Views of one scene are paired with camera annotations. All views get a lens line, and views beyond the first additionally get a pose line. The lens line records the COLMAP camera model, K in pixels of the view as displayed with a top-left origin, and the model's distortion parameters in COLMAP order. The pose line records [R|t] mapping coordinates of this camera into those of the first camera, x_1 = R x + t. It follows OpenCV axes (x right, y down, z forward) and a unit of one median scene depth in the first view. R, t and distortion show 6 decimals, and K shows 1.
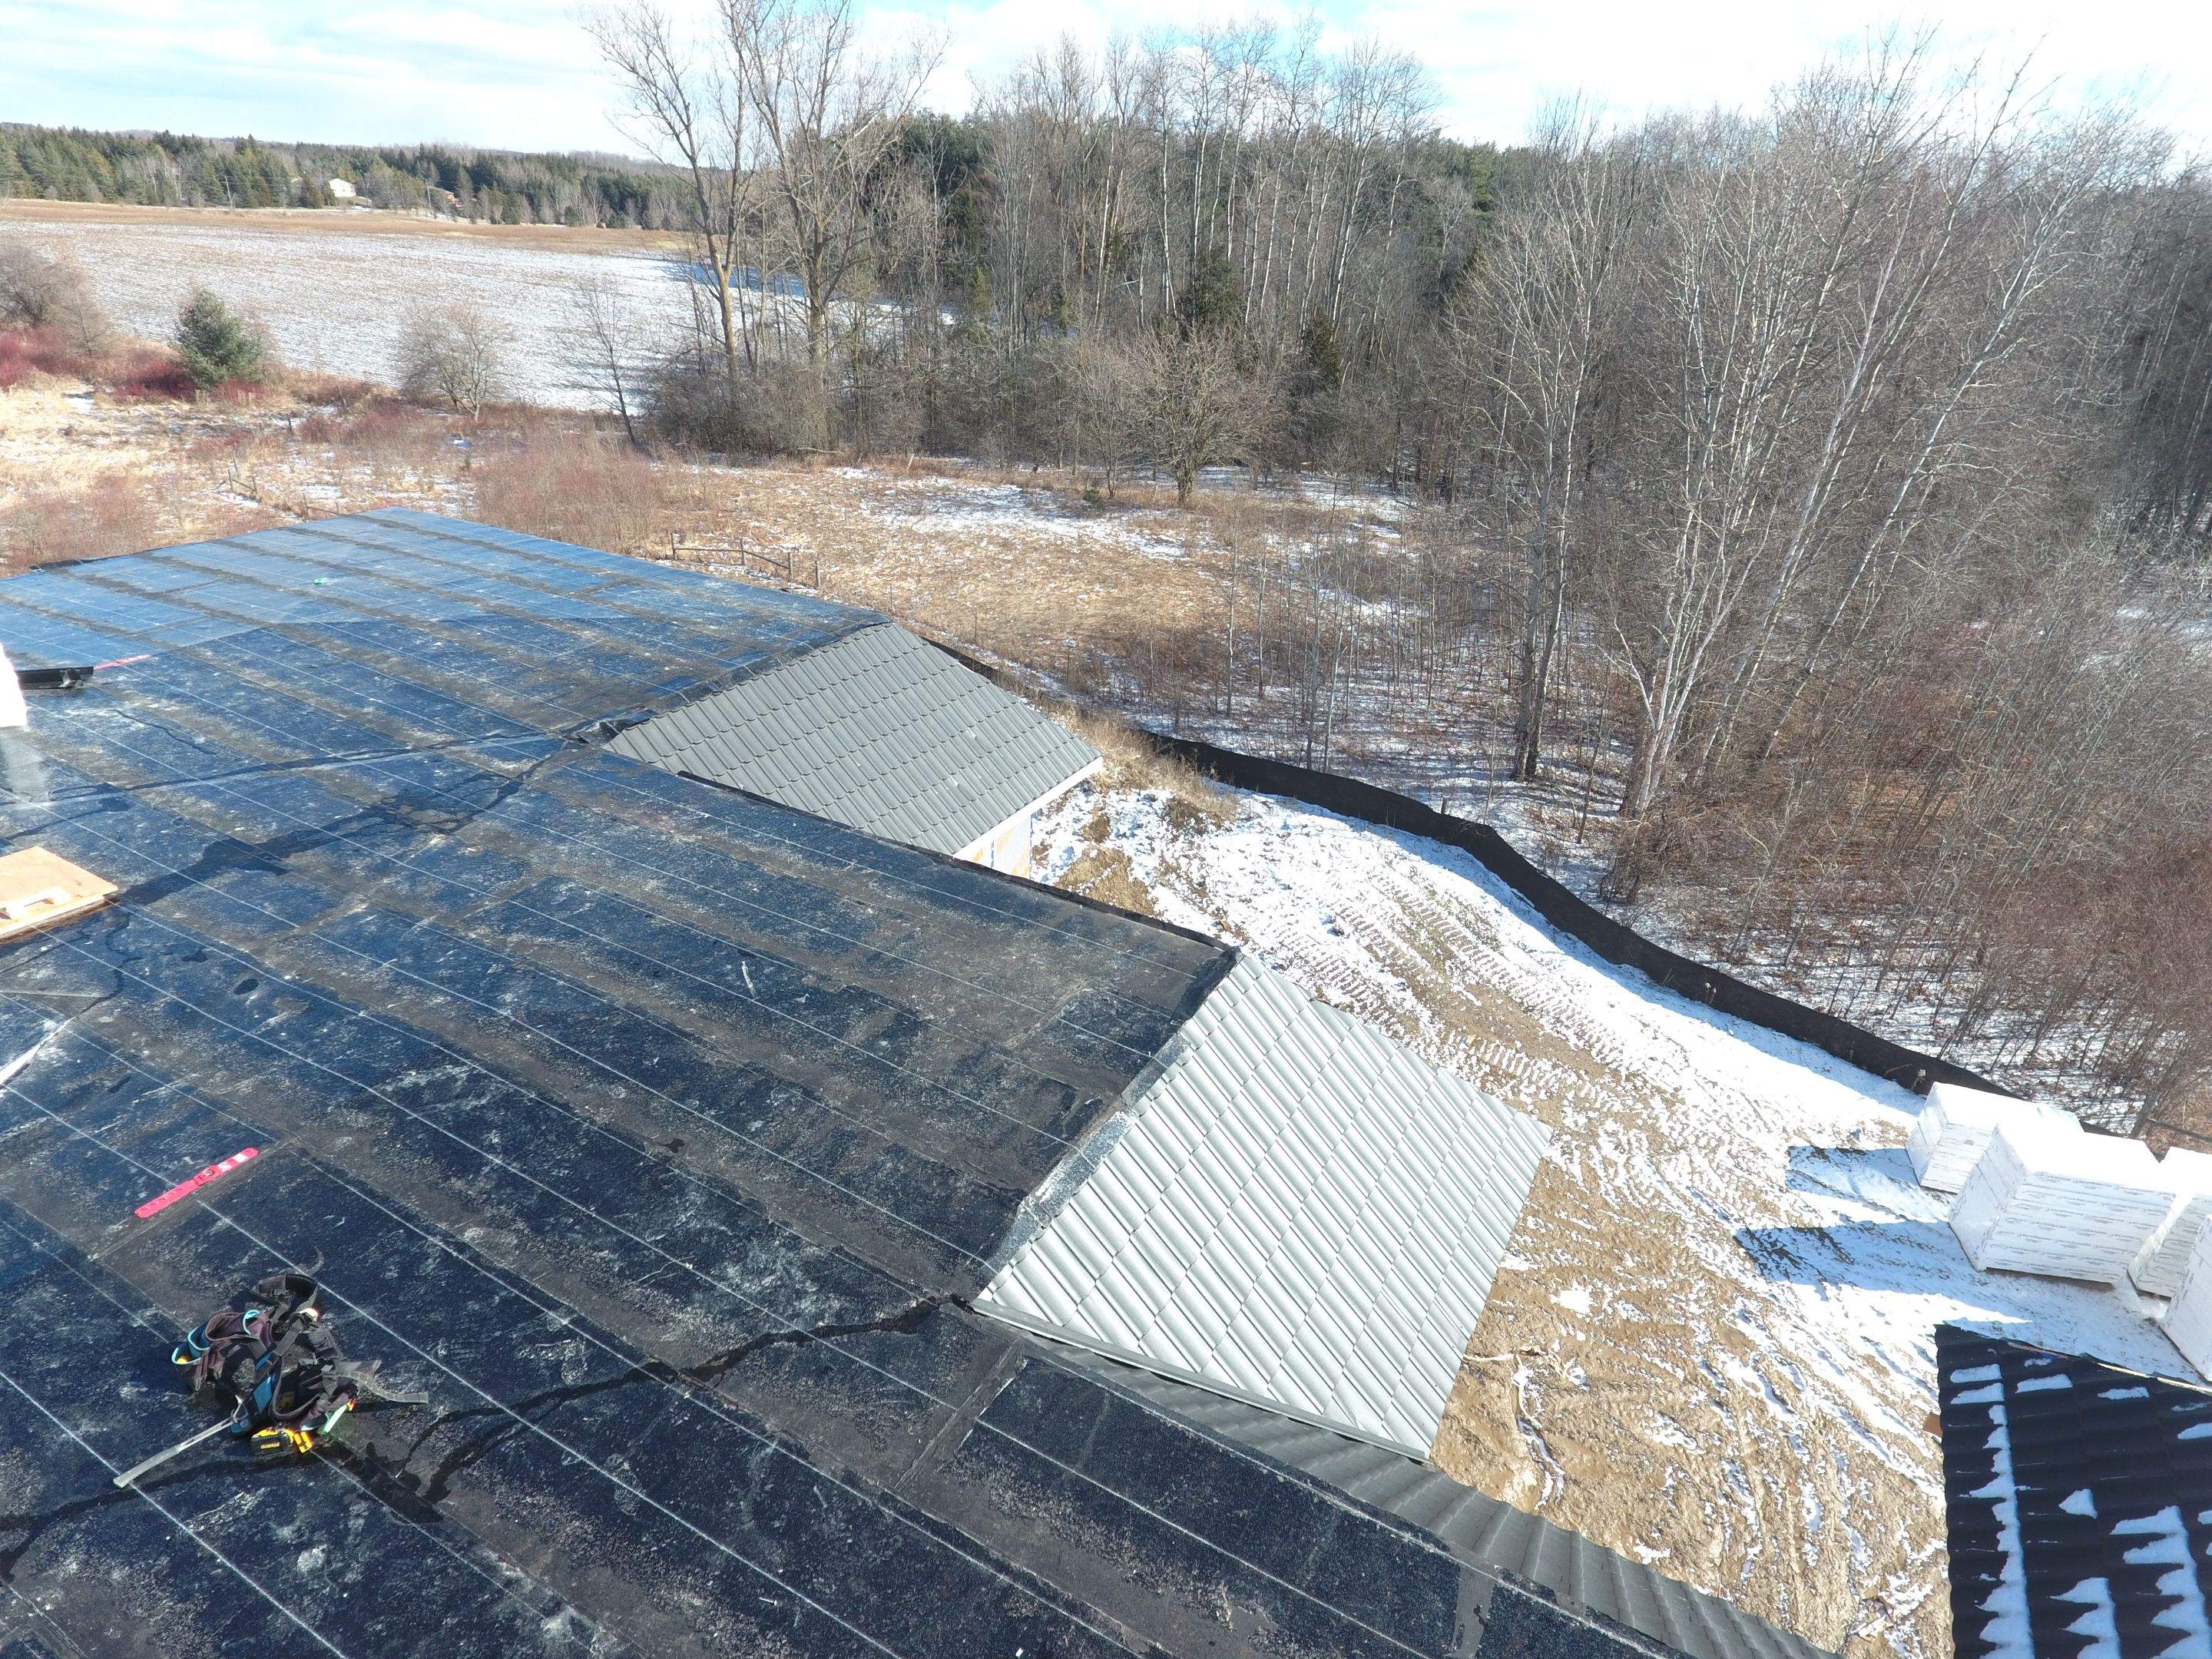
lens RADIAL K [[1294.1, 0, 1094.3], [0, 1294.1, 790.1], [0, 0, 1]] dist [-0.006342, 0.000851]
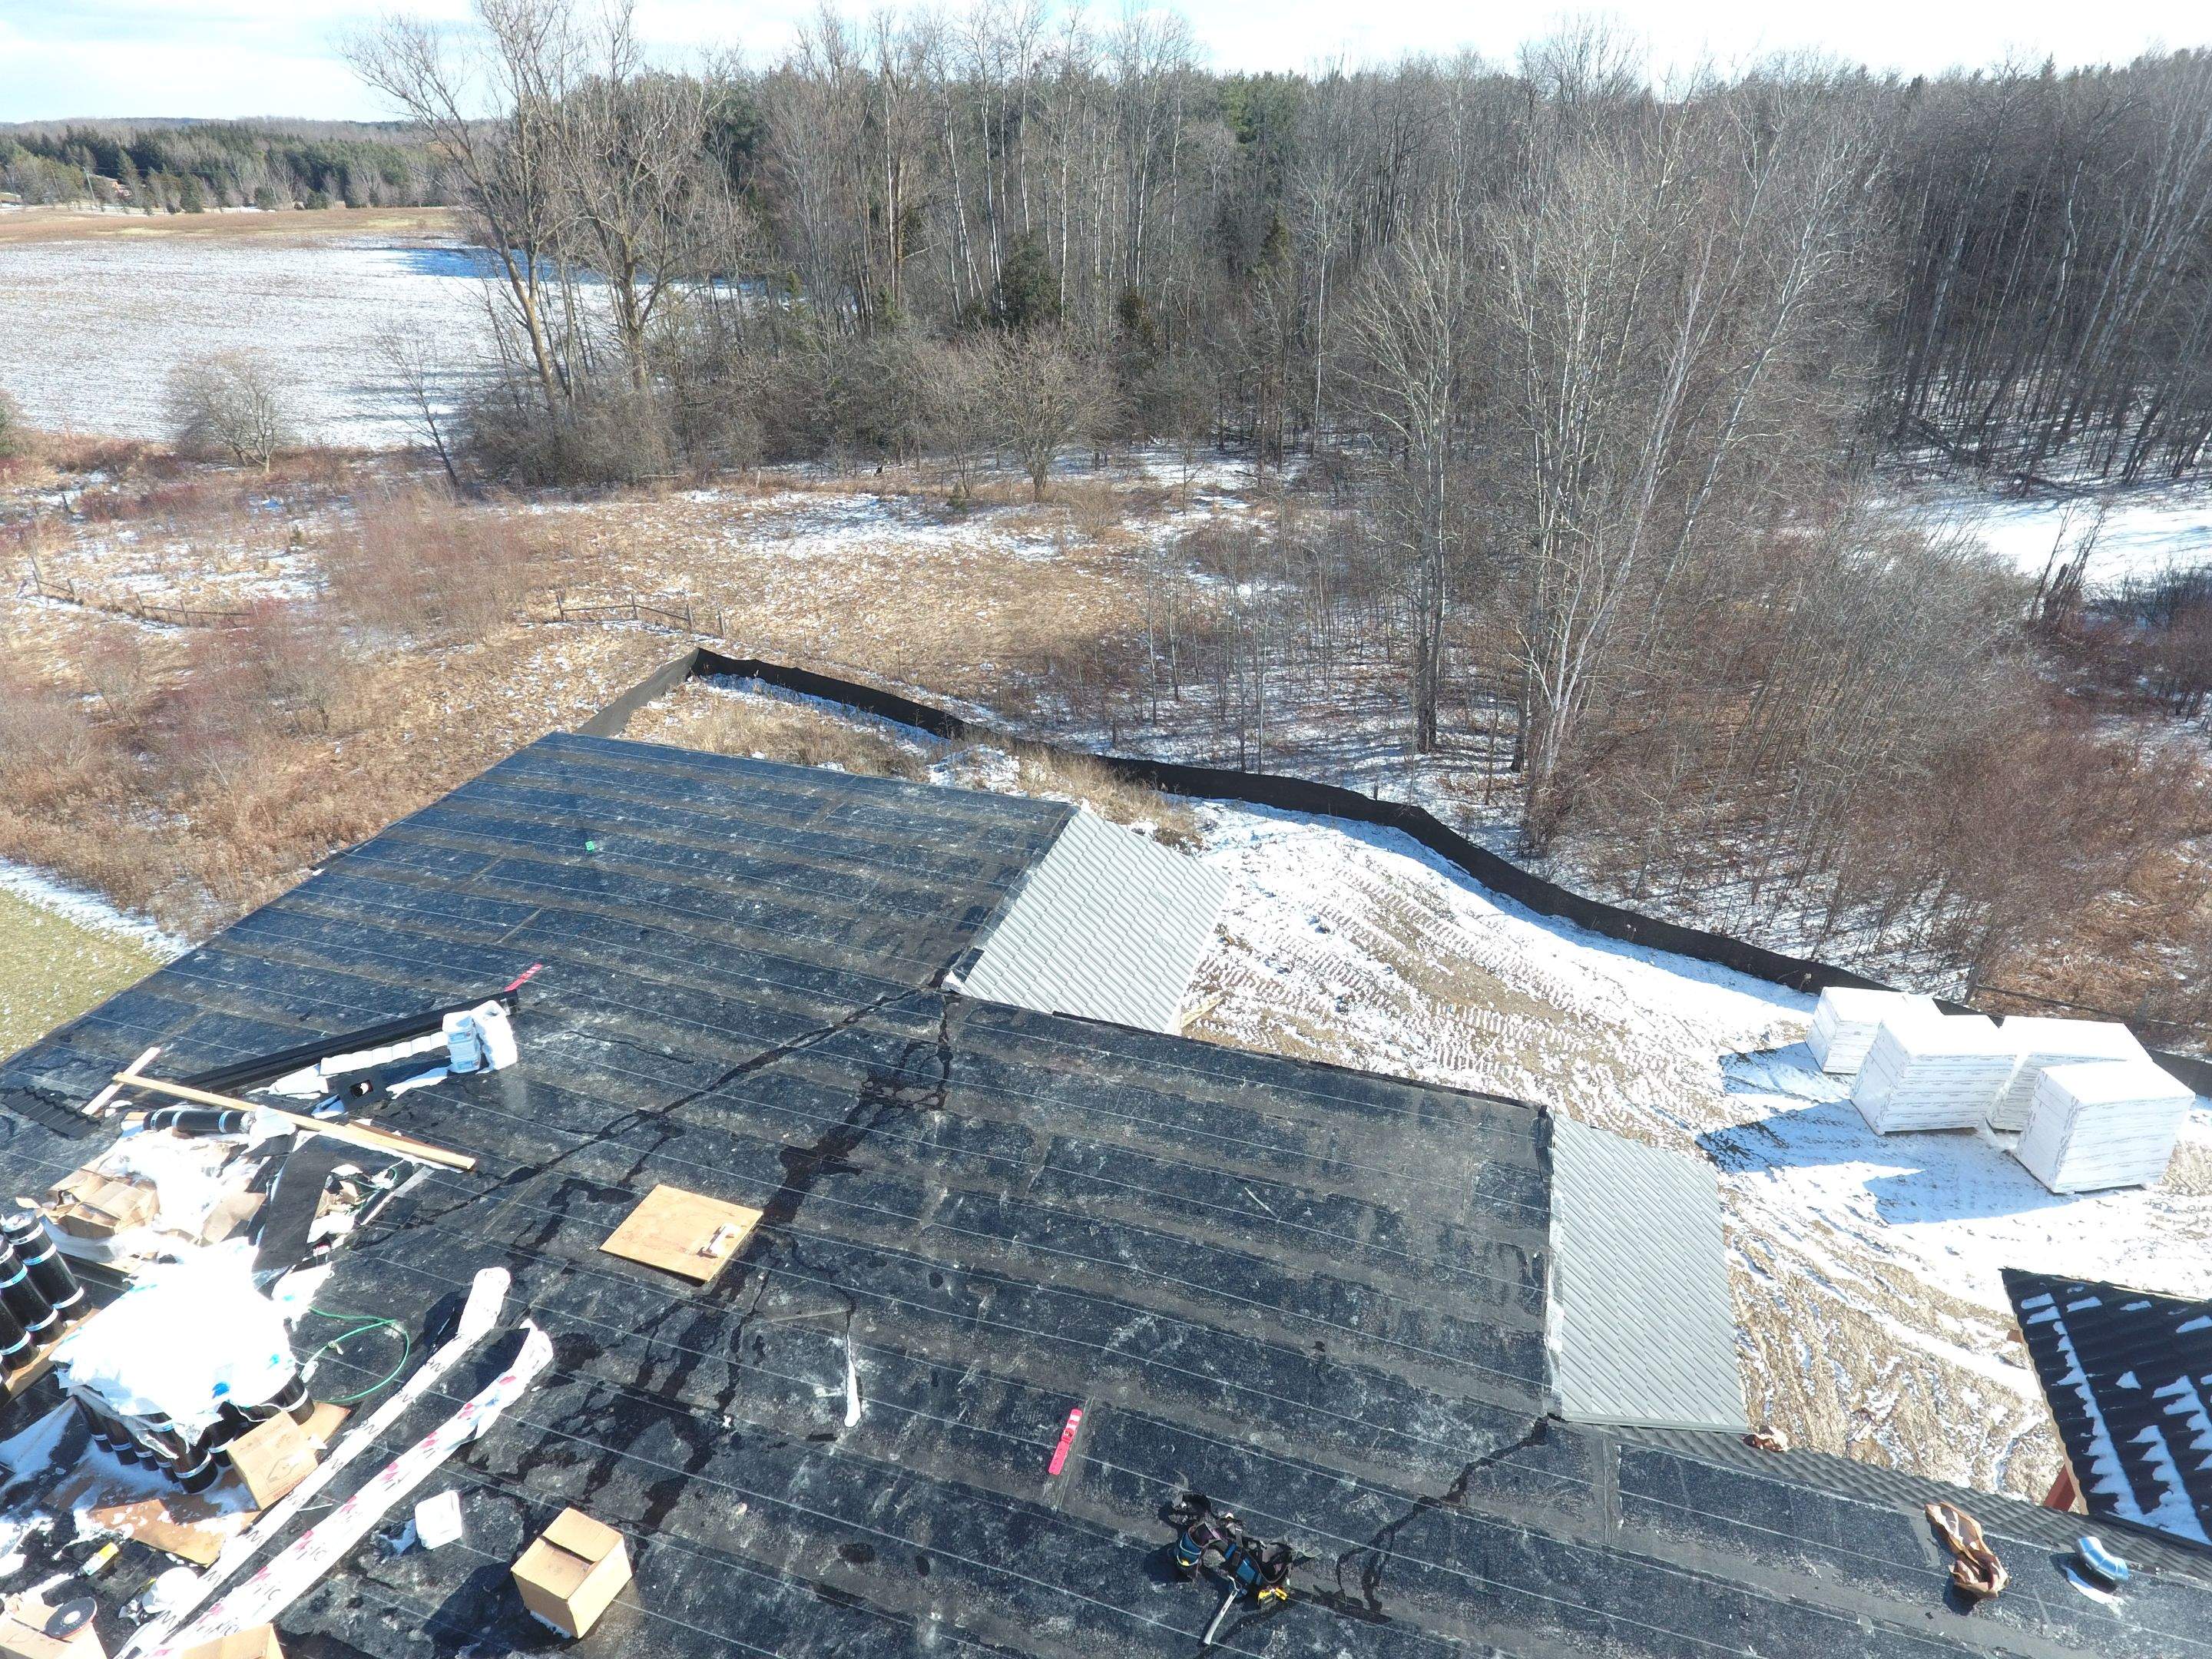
lens RADIAL K [[1294.1, 0, 1093.3], [0, 1294.1, 792.8], [0, 0, 1]] dist [-0.006342, 0.000851]
pose [[0.980703, -0.138639, 0.137844, -0.154351], [0.130913, 0.989348, 0.063663, -0.110356], [-0.145202, -0.044389, 0.988406, -0.096881]]
